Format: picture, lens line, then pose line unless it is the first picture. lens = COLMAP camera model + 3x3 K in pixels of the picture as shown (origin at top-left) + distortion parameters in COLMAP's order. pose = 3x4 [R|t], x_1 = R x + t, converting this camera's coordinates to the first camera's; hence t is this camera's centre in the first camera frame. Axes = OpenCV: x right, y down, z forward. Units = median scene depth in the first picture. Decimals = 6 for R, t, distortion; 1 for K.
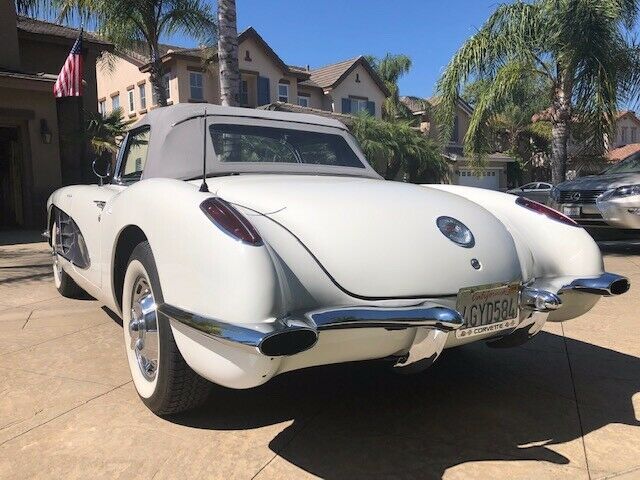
lens RADIAL K [[522.5, 0, 313.1], [0, 522.5, 238.1], [0, 0, 1]] dist [0.022285, -0.012519]
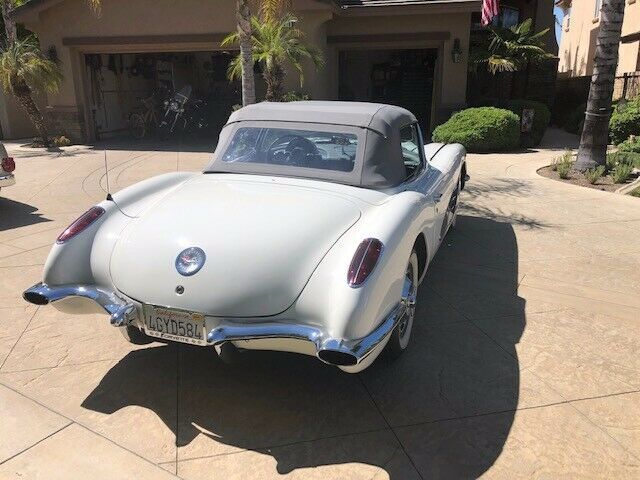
lens RADIAL K [[522.5, 0, 321.5], [0, 522.5, 240.0], [0, 0, 1]] dist [0.022285, -0.012519]
pose [[0.600037, 0.242327, -0.762387, 1.027550], [-0.075605, 0.965929, 0.247518, -0.291227], [0.796392, -0.090880, 0.597914, 0.347212]]
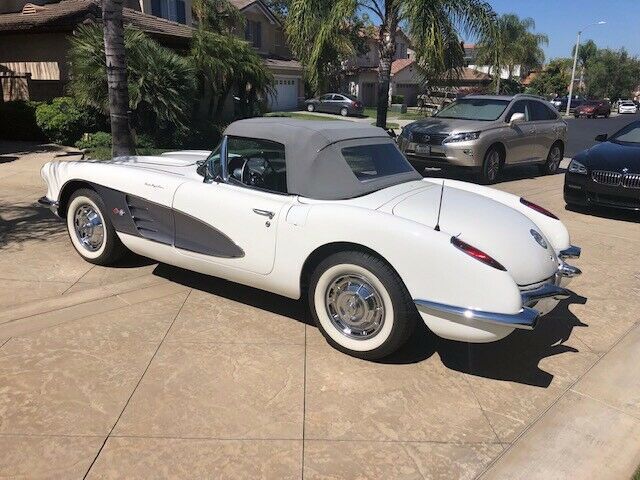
lens RADIAL K [[522.5, 0, 318.5], [0, 522.5, 239.8], [0, 0, 1]] dist [0.022285, -0.012519]
pose [[0.911561, -0.073272, 0.404584, -0.814025], [-0.007527, 0.980855, 0.194594, -0.252983], [-0.411097, -0.180430, 0.893557, -0.215875]]
